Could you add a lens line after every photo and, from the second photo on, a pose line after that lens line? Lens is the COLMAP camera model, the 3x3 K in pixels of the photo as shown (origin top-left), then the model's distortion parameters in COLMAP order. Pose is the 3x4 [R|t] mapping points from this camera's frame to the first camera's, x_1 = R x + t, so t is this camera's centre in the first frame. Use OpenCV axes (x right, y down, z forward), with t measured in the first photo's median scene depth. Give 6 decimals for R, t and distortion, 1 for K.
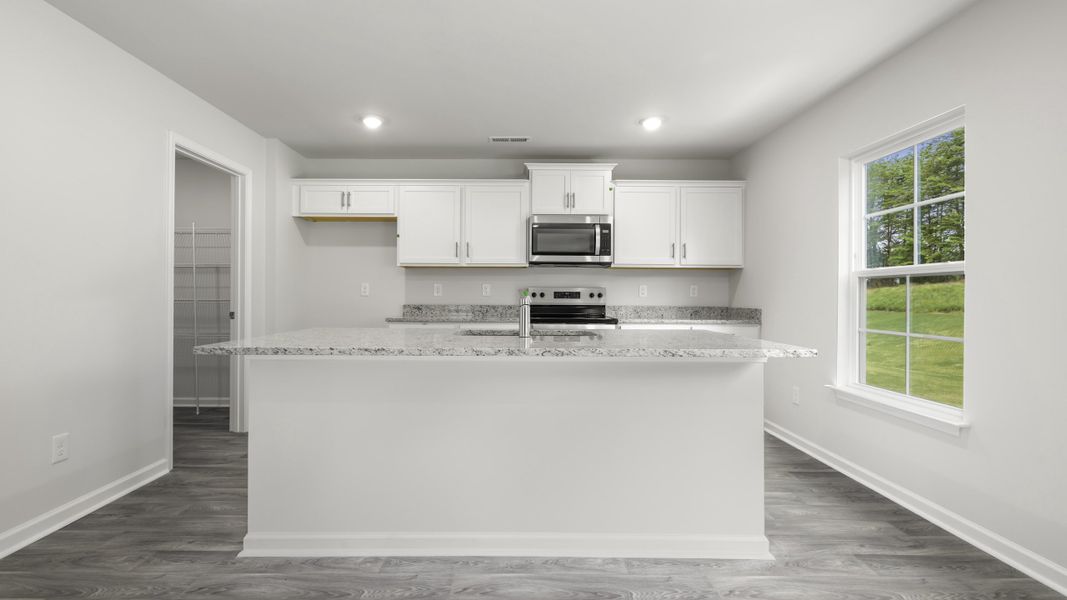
lens RADIAL K [[475.7, 0, 524.0], [0, 475.7, 292.2], [0, 0, 1]] dist [0.004869, 0.000289]
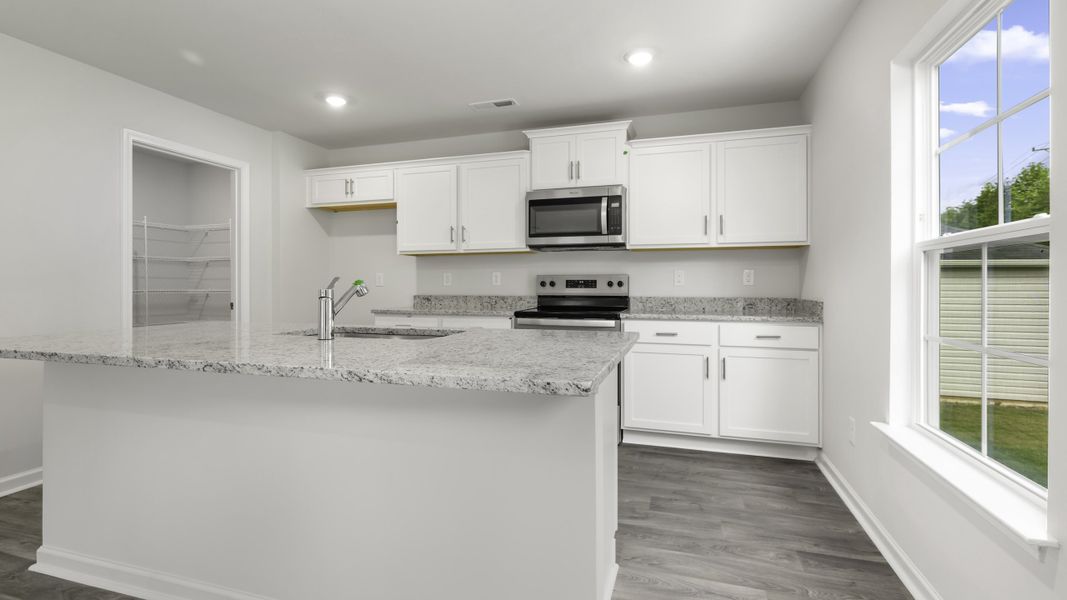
lens RADIAL K [[475.7, 0, 538.3], [0, 475.7, 283.2], [0, 0, 1]] dist [0.004869, 0.000289]
pose [[0.955947, -0.008414, -0.293418, 0.278794], [0.009356, 0.999955, 0.001806, 0.002878], [0.293390, -0.004472, 0.955983, 0.183514]]
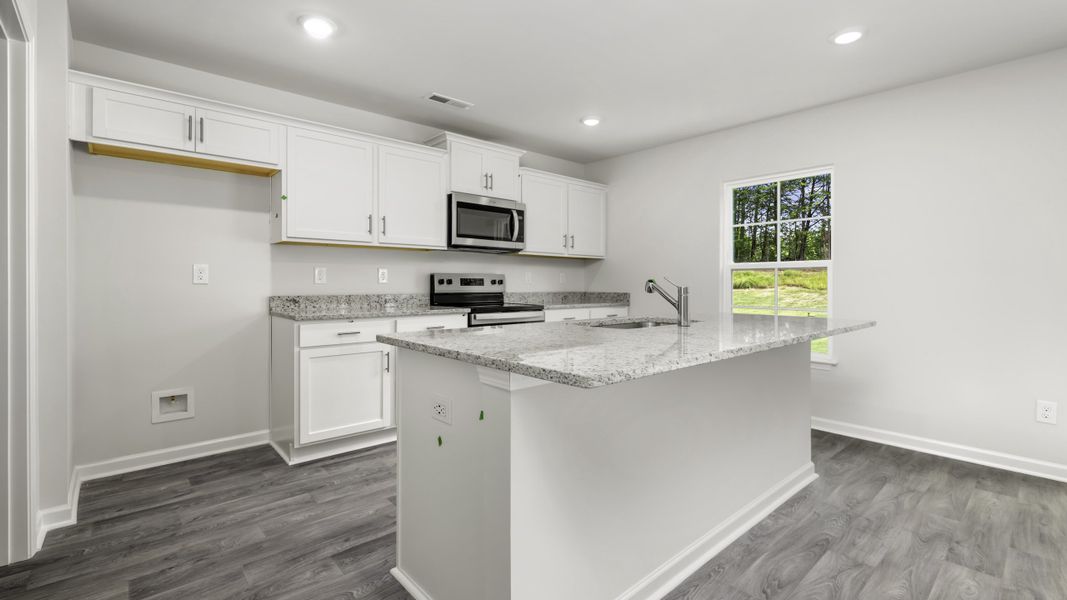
lens RADIAL K [[475.7, 0, 529.9], [0, 475.7, 265.9], [0, 0, 1]] dist [0.004869, 0.000289]
pose [[0.738666, 0.019874, 0.673779, -0.475300], [-0.004149, 0.999680, -0.024939, -0.002748], [-0.674059, 0.015626, 0.738512, 0.251202]]
